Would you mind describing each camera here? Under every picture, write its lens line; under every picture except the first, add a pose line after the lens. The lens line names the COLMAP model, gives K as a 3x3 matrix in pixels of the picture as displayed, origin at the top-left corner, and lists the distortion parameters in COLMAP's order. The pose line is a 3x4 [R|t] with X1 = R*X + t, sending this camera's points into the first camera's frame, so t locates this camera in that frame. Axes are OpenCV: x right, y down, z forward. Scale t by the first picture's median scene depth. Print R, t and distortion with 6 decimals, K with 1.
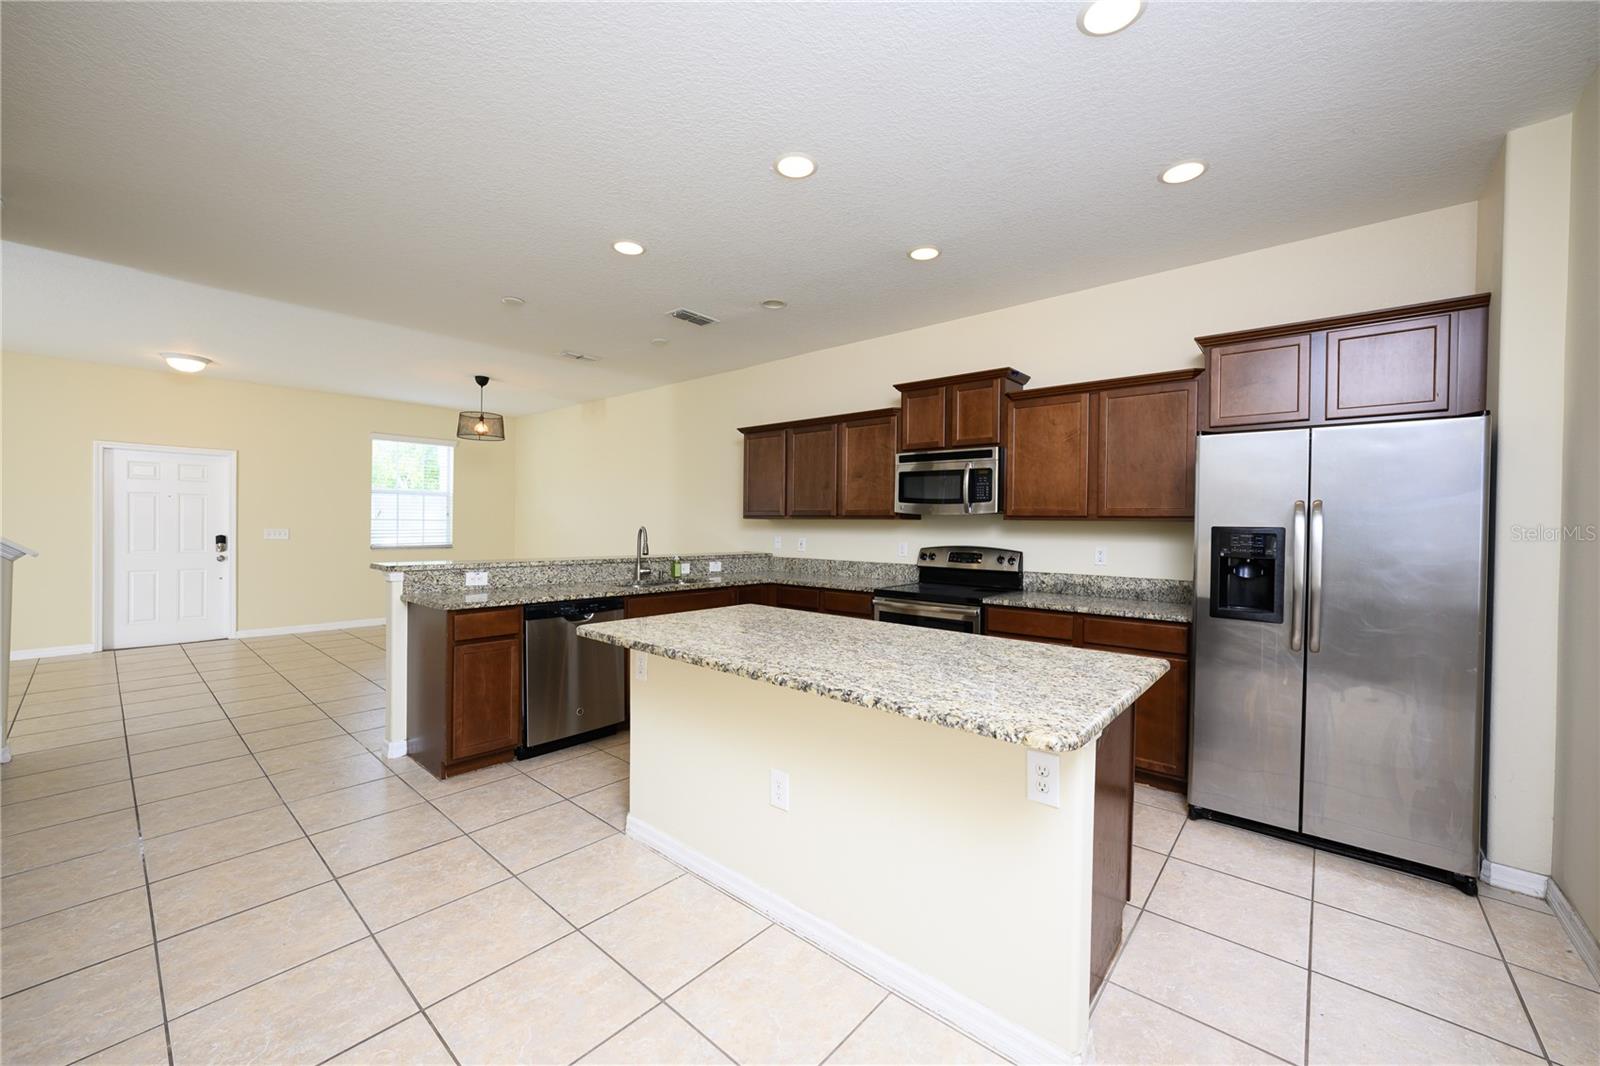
lens RADIAL K [[618.2, 0, 789.1], [0, 618.2, 531.9], [0, 0, 1]] dist [-0.013086, -0.000116]
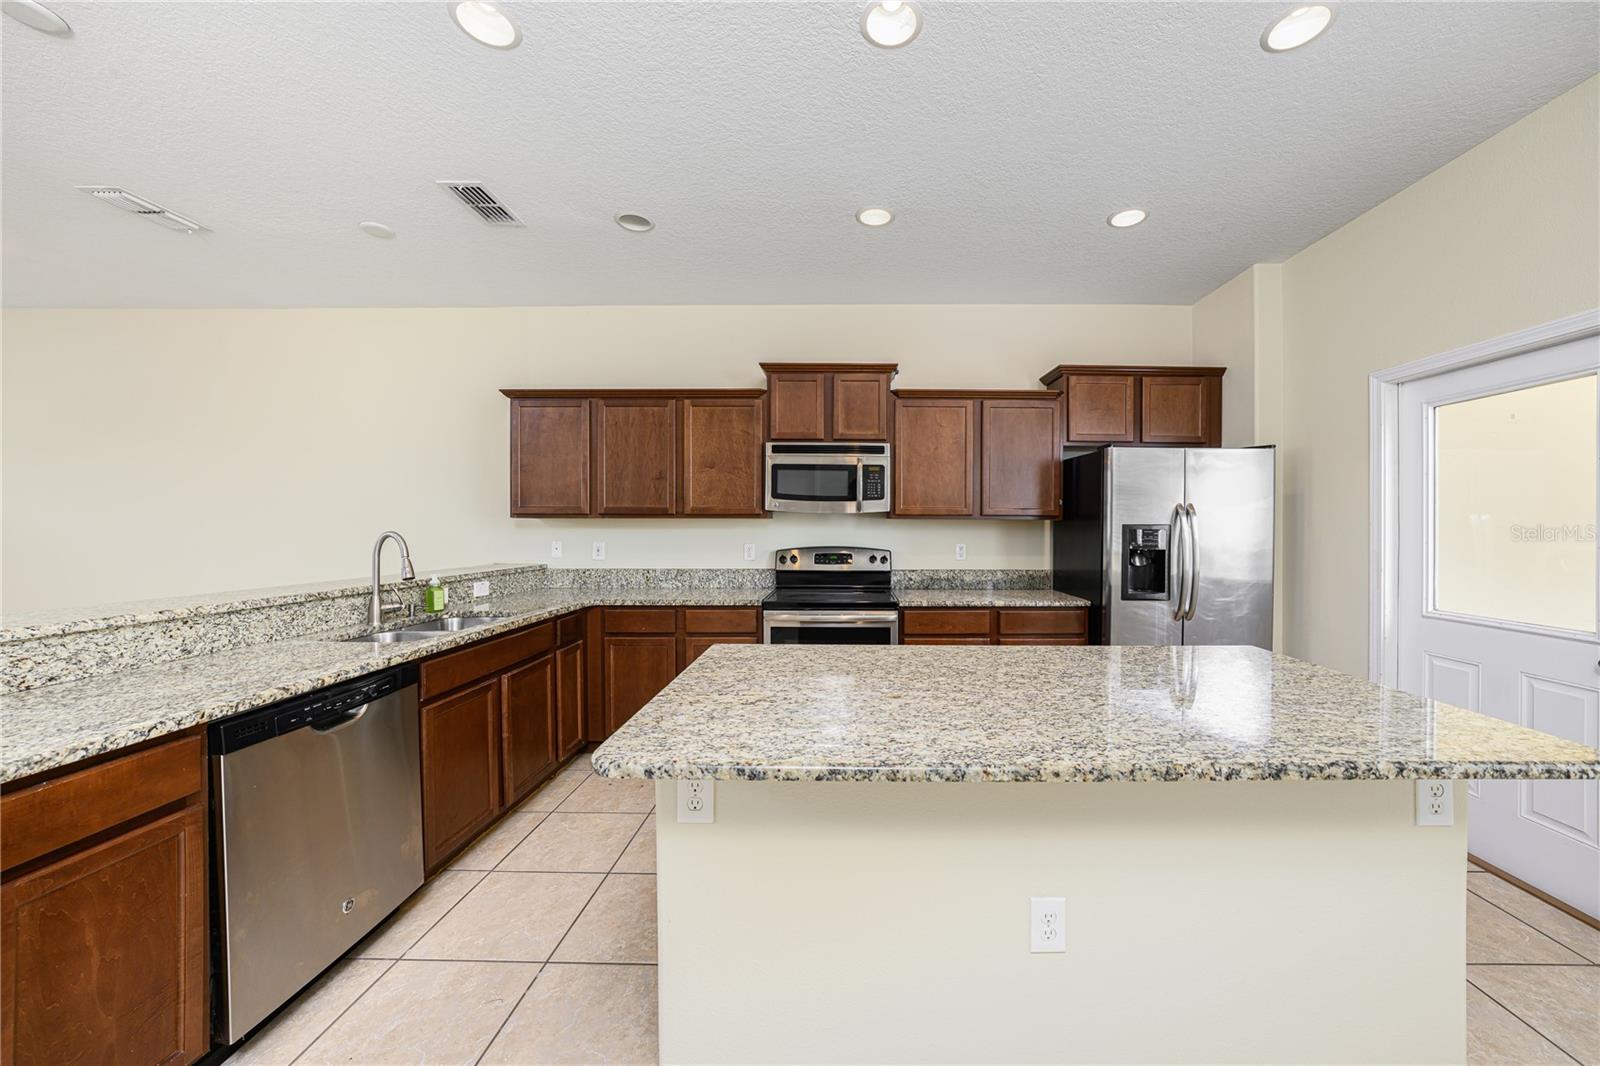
lens RADIAL K [[575.9, 0, 835.5], [0, 575.9, 529.3], [0, 0, 1]] dist [-0.012997, 0.001207]
pose [[0.754651, -0.015763, 0.655937, -0.318464], [0.015352, 0.999862, 0.006366, -0.009642], [-0.655947, 0.005266, 0.754789, 0.368156]]
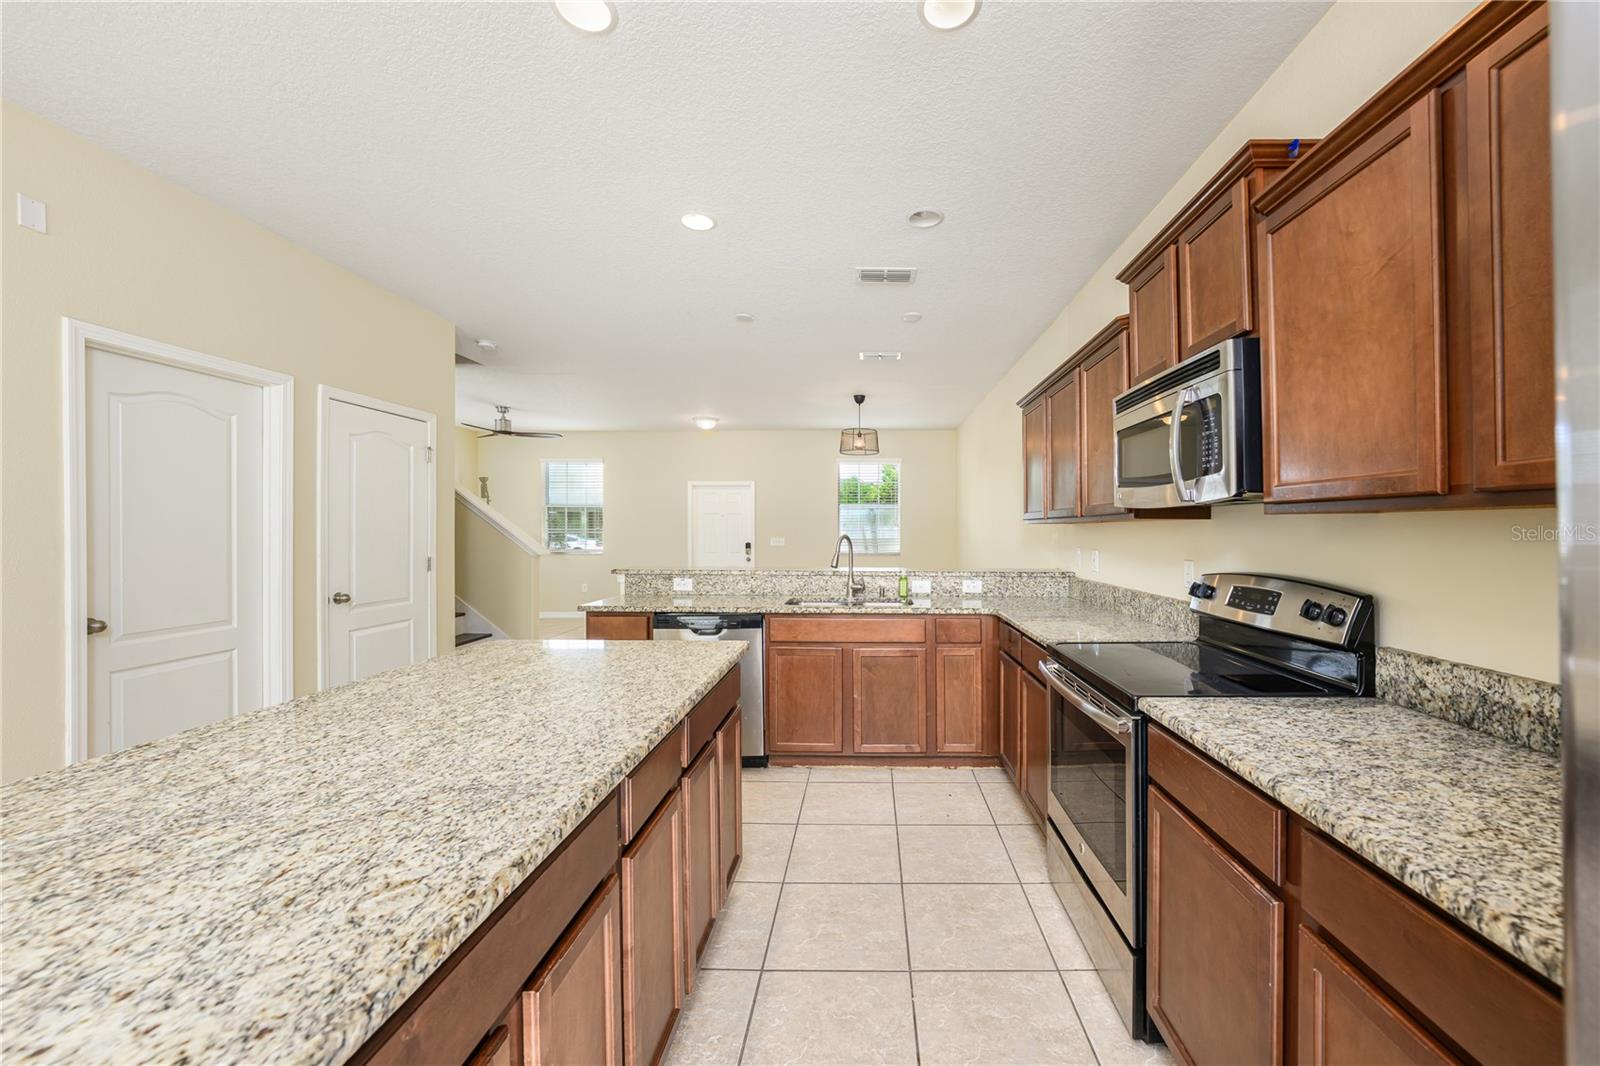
lens RADIAL K [[600.7, 0, 850.8], [0, 600.7, 528.7], [0, 0, 1]] dist [-0.013232, 0.000759]
pose [[0.650903, -0.012914, -0.759051, 0.470920], [-0.003573, 0.999792, -0.020074, -0.000553], [0.759152, 0.015778, 0.650722, 0.536506]]
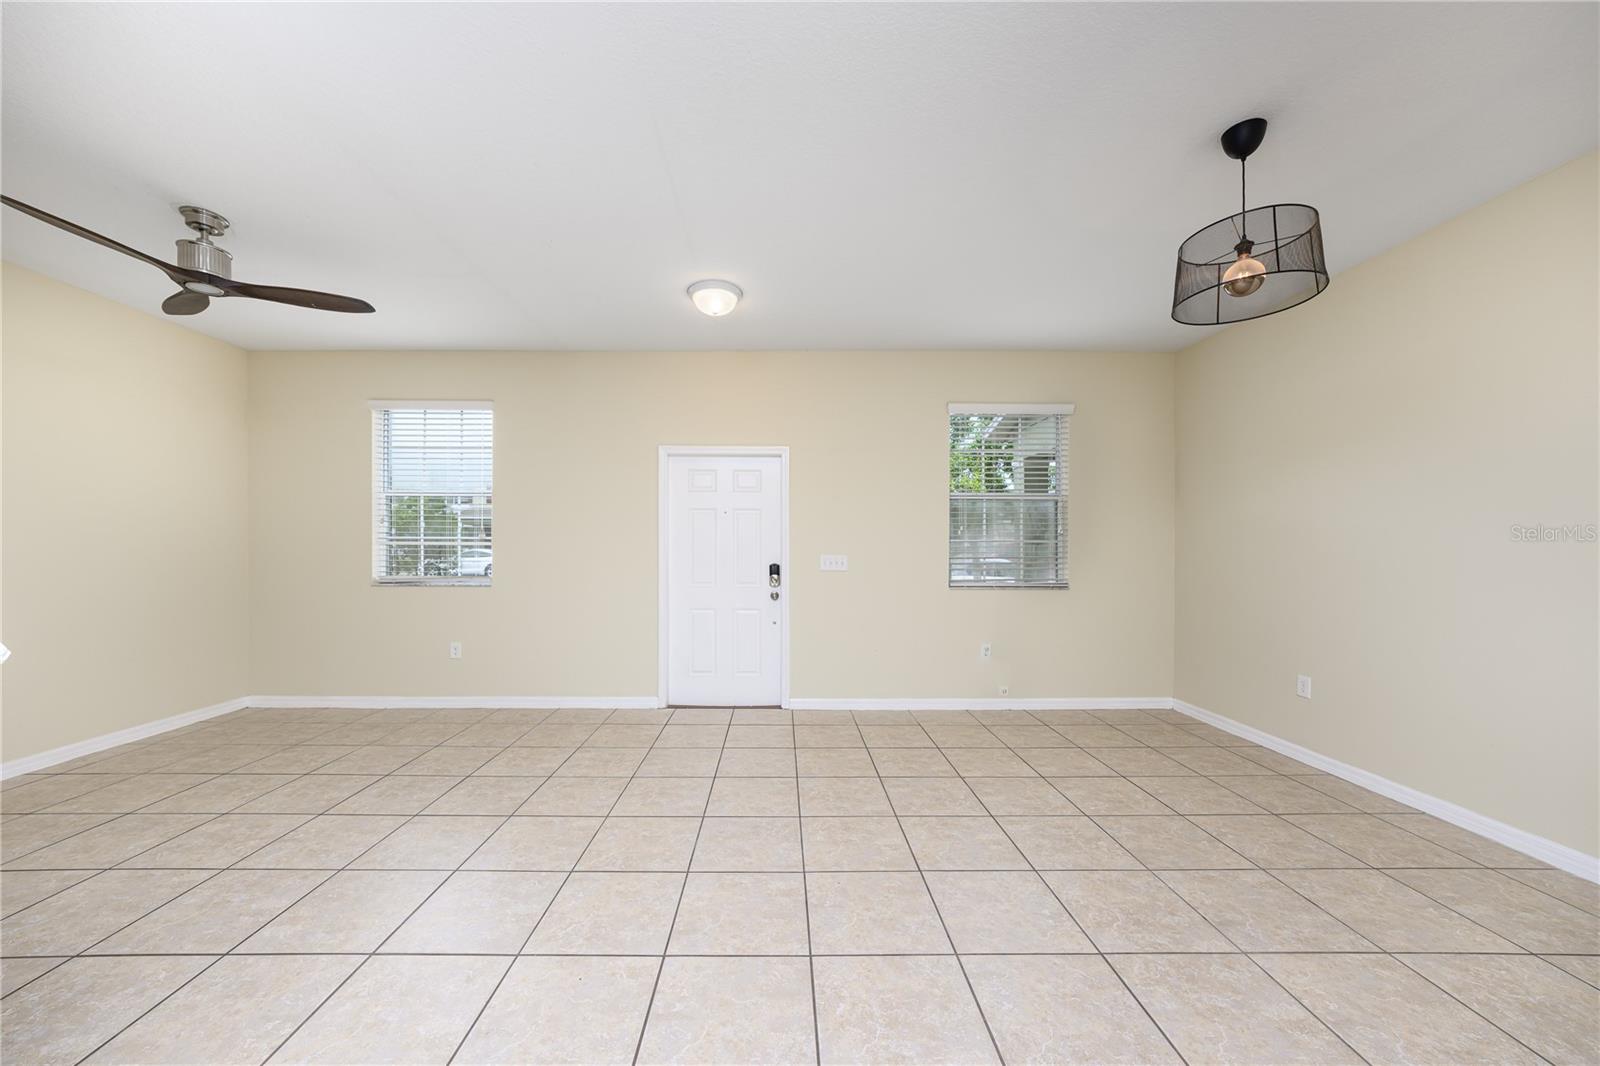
lens RADIAL K [[575.9, 0, 779.3], [0, 575.9, 550.0], [0, 0, 1]] dist [-0.012997, 0.001207]
pose [[0.661106, -0.004142, -0.750281, -0.733816], [-0.008320, 0.999883, -0.012852, -0.005558], [0.750246, 0.014739, 0.660995, 0.986001]]
